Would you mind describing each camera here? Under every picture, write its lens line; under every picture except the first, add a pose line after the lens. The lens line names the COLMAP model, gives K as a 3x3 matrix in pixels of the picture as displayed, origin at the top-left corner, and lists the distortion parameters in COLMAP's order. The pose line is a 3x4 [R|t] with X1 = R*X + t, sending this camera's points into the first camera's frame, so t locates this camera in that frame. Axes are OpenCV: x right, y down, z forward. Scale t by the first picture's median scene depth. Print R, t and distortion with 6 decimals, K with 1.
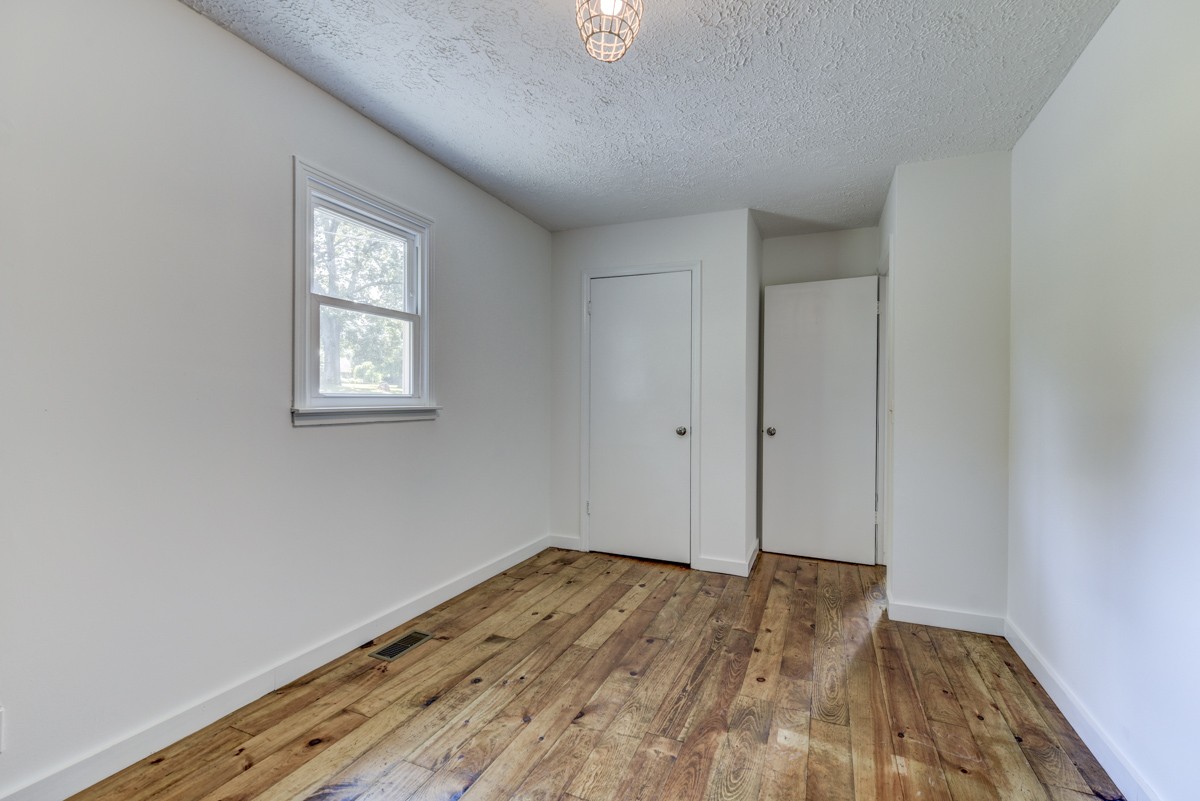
lens RADIAL K [[491.1, 0, 601.5], [0, 491.1, 397.8], [0, 0, 1]] dist [0.000851, -0.000012]
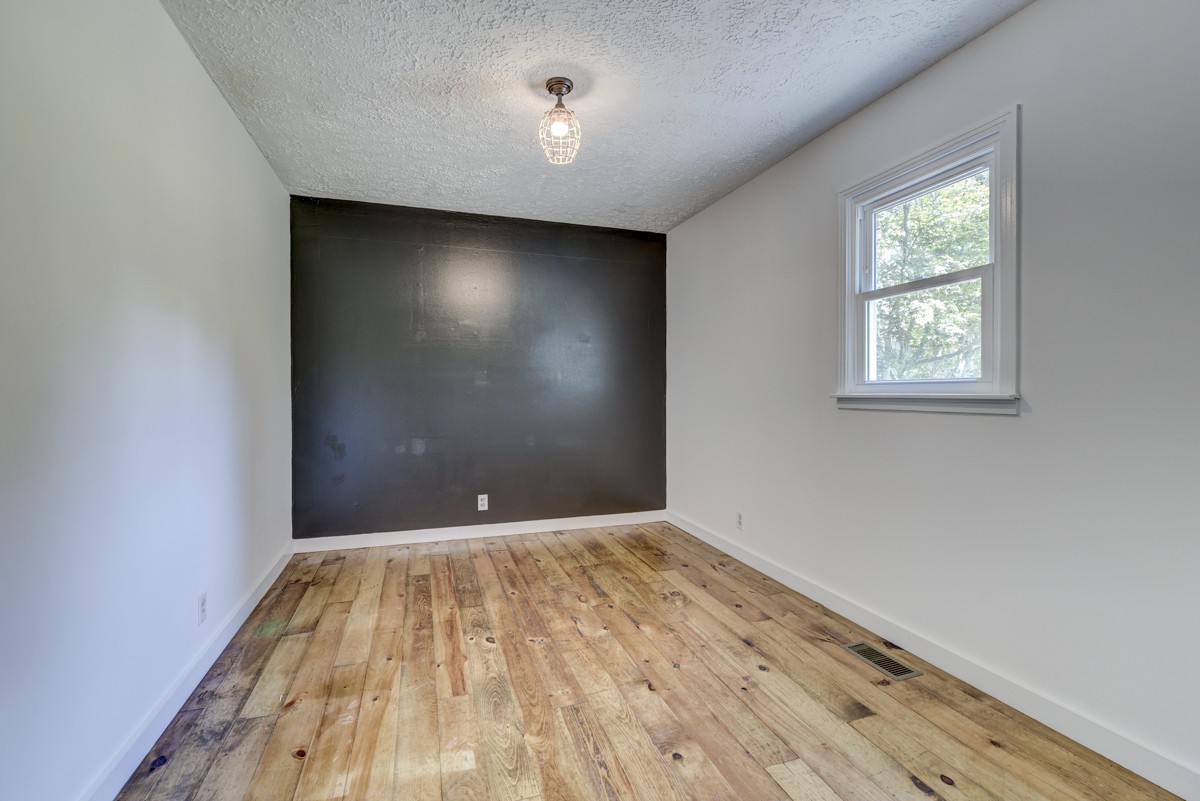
lens RADIAL K [[491.1, 0, 601.5], [0, 491.1, 397.8], [0, 0, 1]] dist [0.000851, -0.000012]
pose [[-0.710571, 0.003693, -0.703615, 0.680592], [-0.000011, 0.999986, 0.005260, 0.025360], [0.703625, 0.003745, -0.710562, 1.489660]]
